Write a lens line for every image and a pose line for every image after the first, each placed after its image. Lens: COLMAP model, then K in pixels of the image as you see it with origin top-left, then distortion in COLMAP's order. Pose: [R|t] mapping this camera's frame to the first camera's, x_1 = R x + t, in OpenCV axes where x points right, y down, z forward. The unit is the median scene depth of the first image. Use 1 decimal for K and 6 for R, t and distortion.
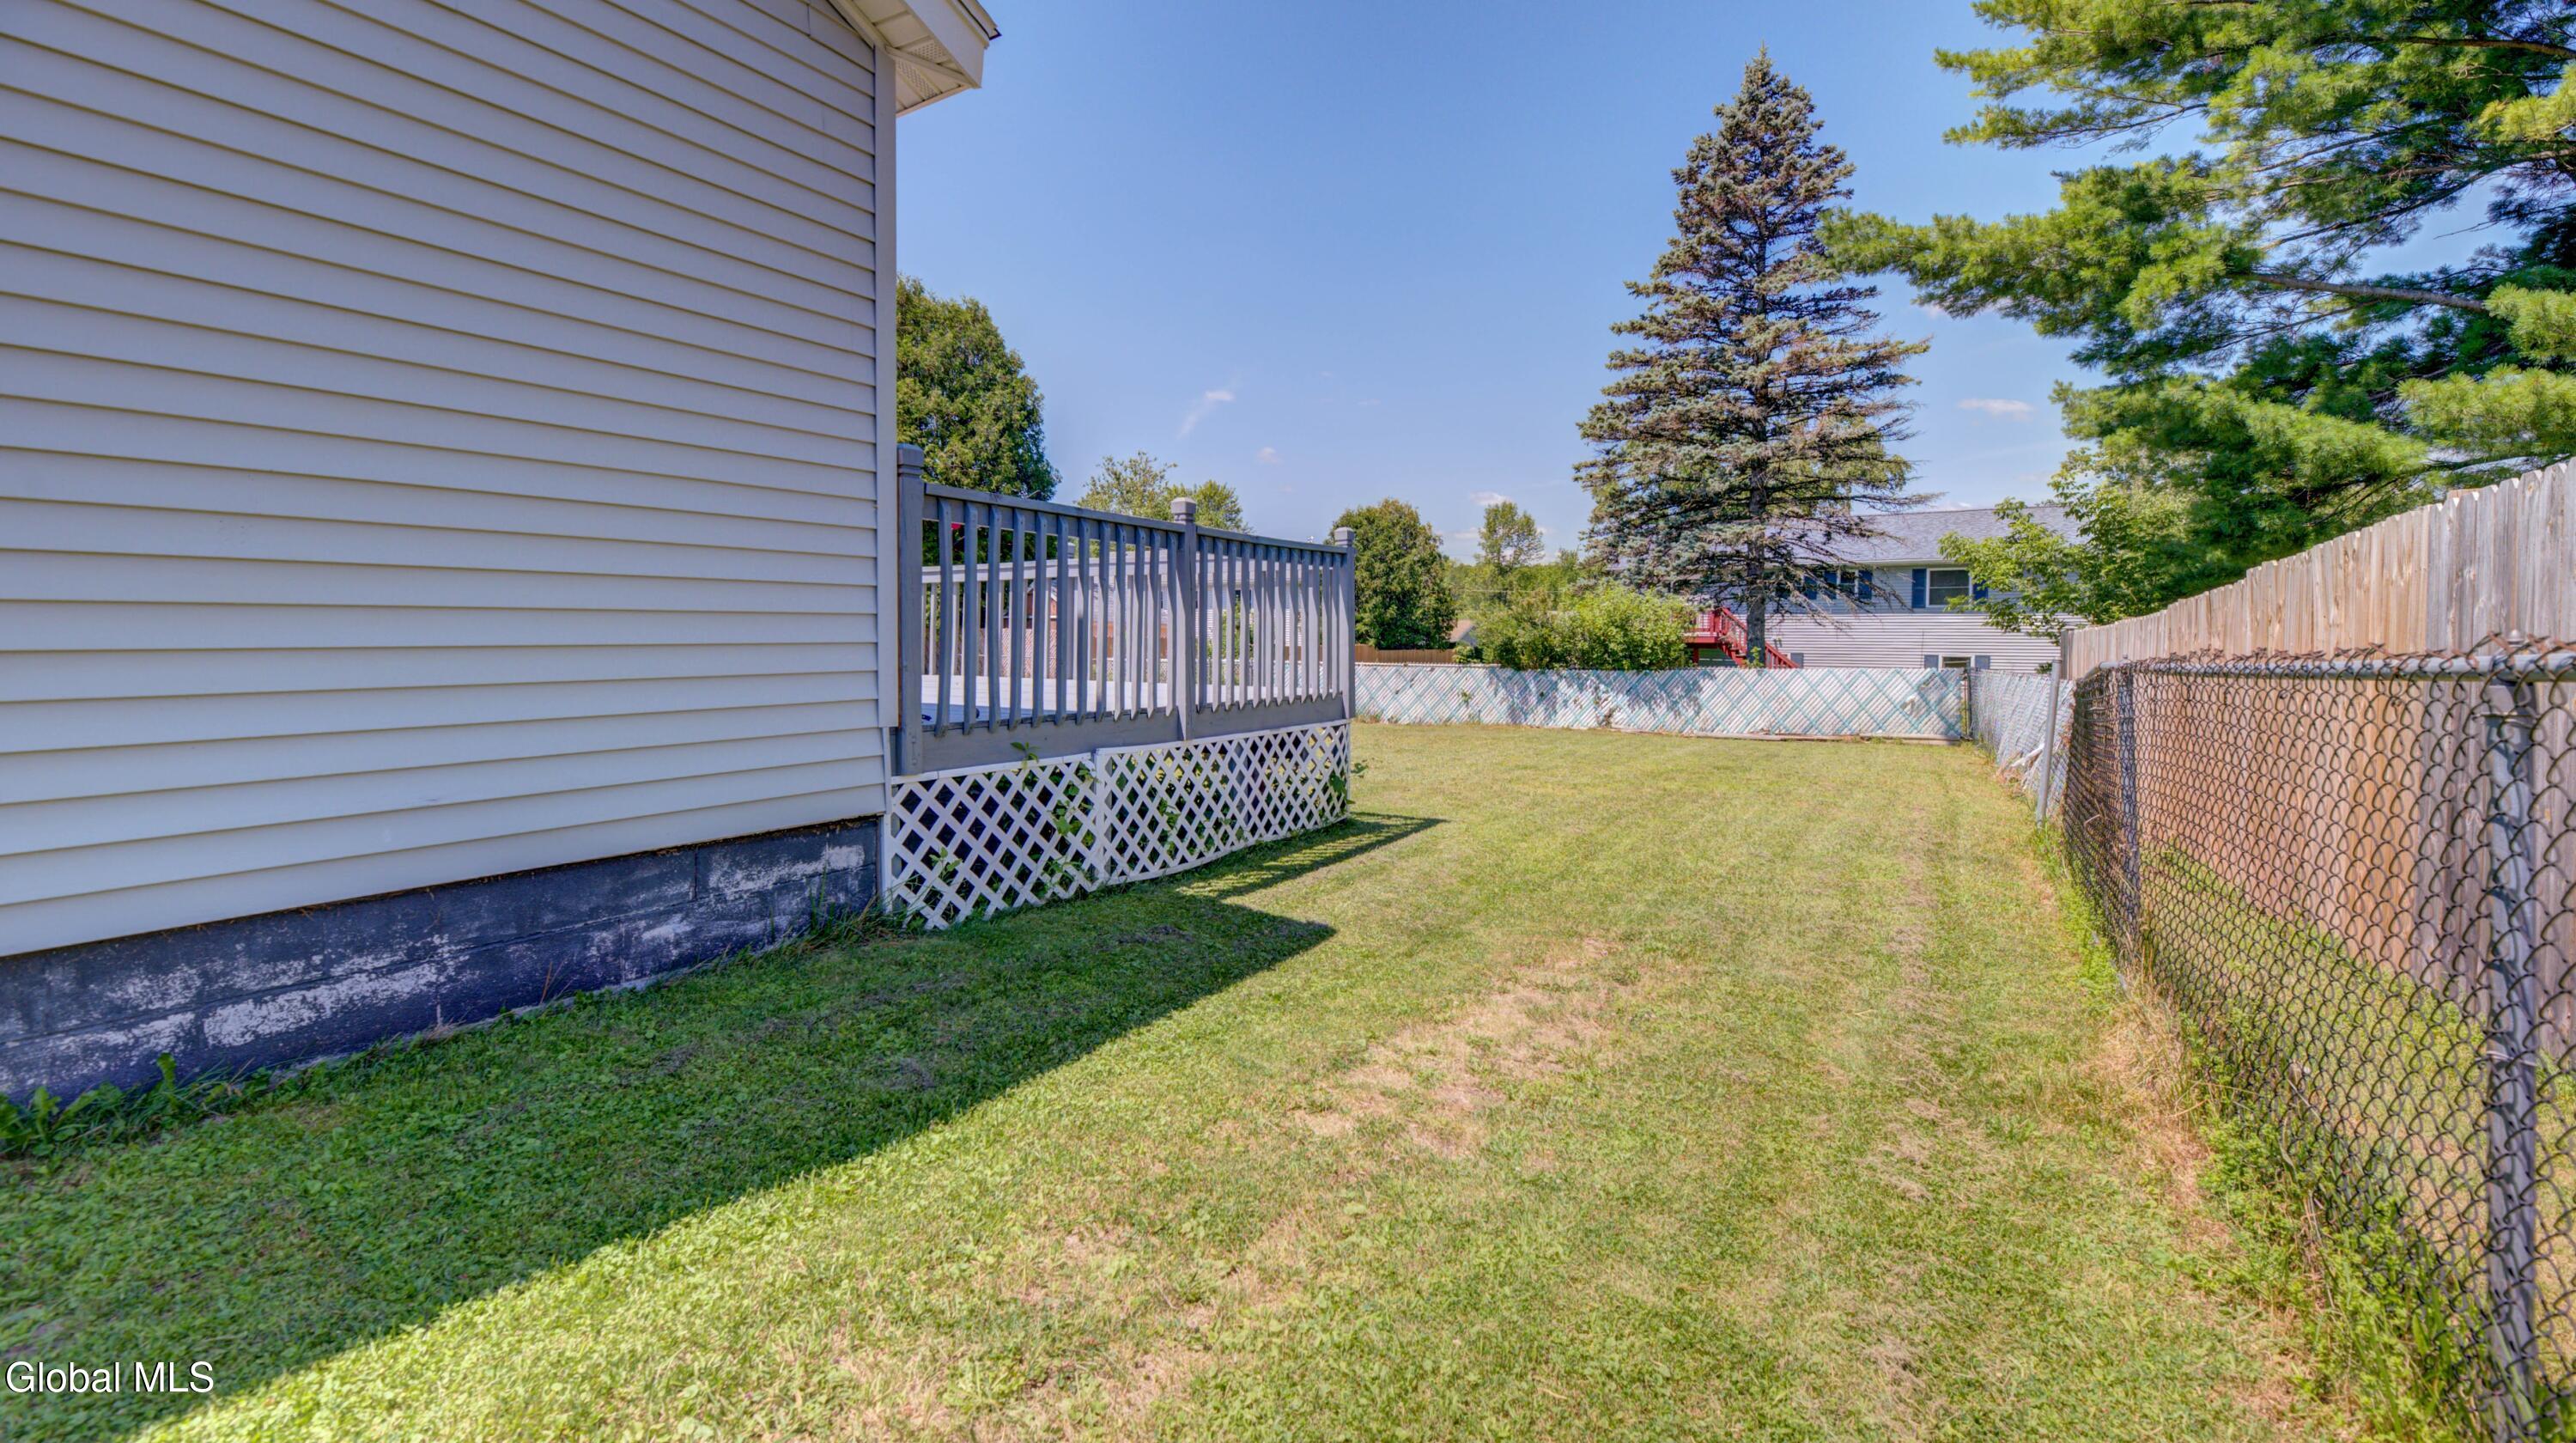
lens RADIAL K [[1089.1, 0, 1269.6], [0, 1089.1, 643.2], [0, 0, 1]] dist [-0.004528, -0.000623]
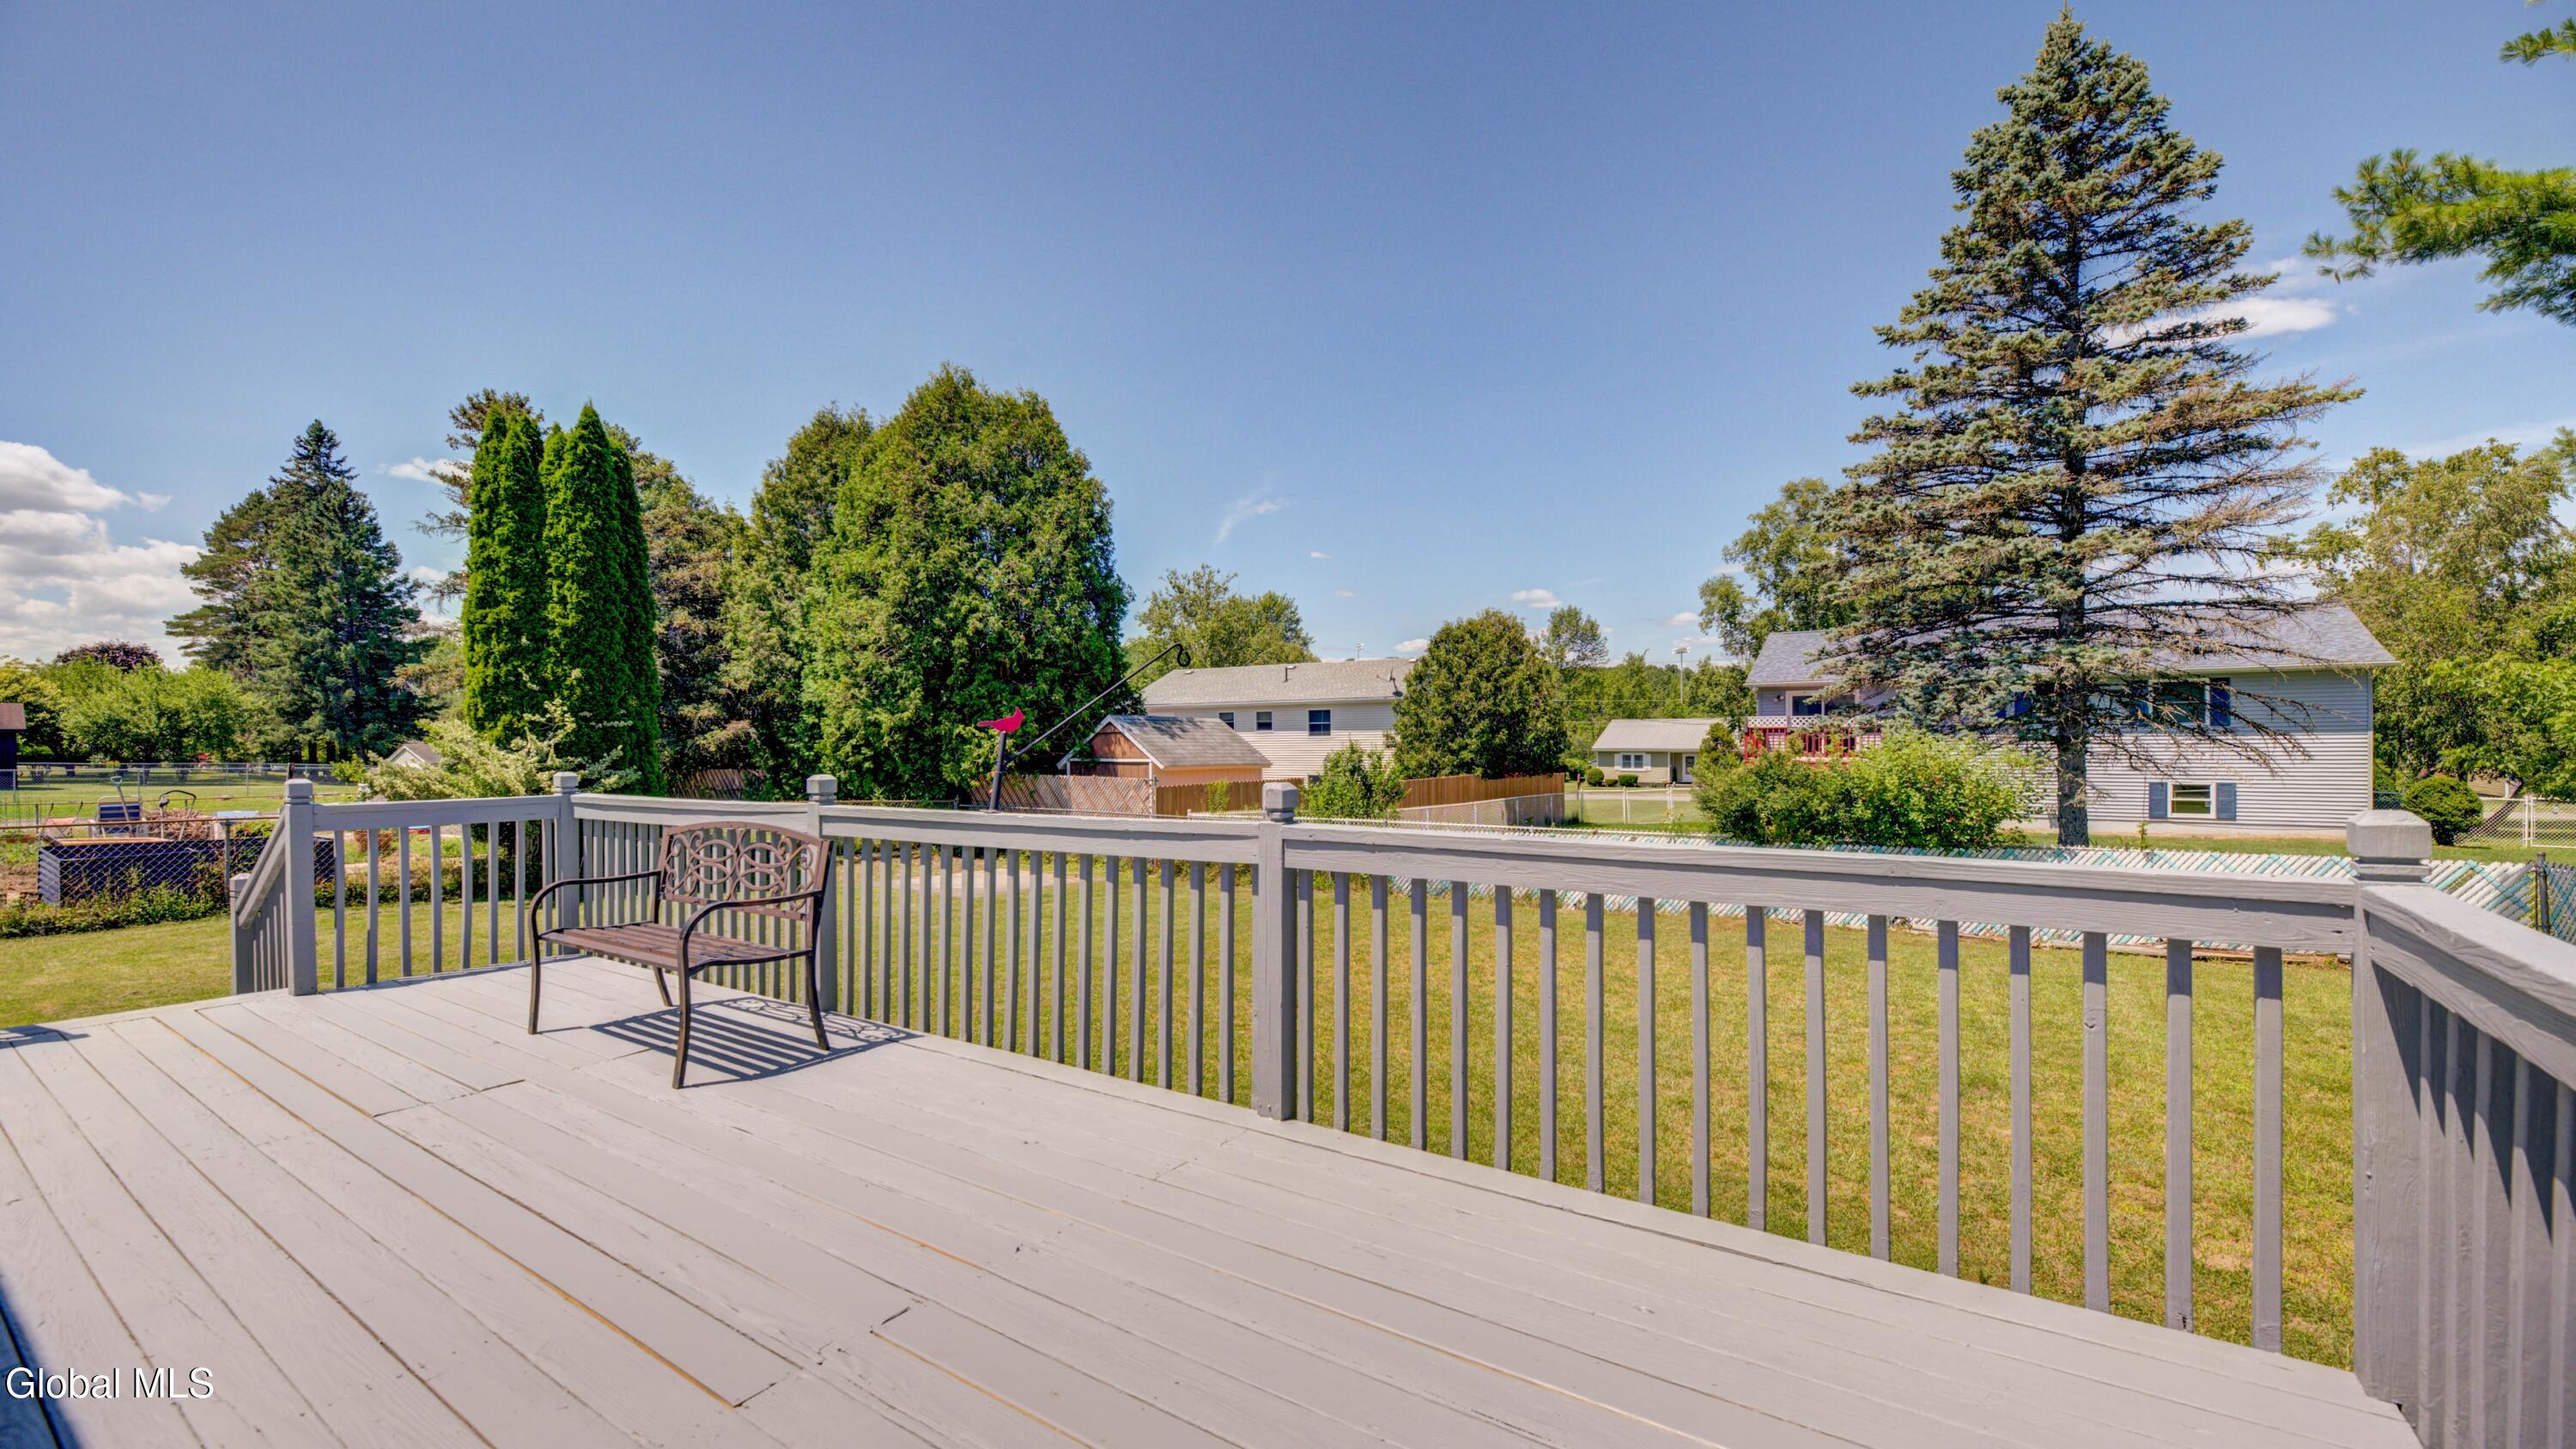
lens RADIAL K [[1089.1, 0, 1283.4], [0, 1089.1, 729.1], [0, 0, 1]] dist [-0.004528, -0.000623]
pose [[0.999039, -0.015695, -0.040914, -0.042245], [0.014825, 0.999660, -0.021470, -0.027181], [0.041237, 0.020842, 0.998932, 0.154680]]
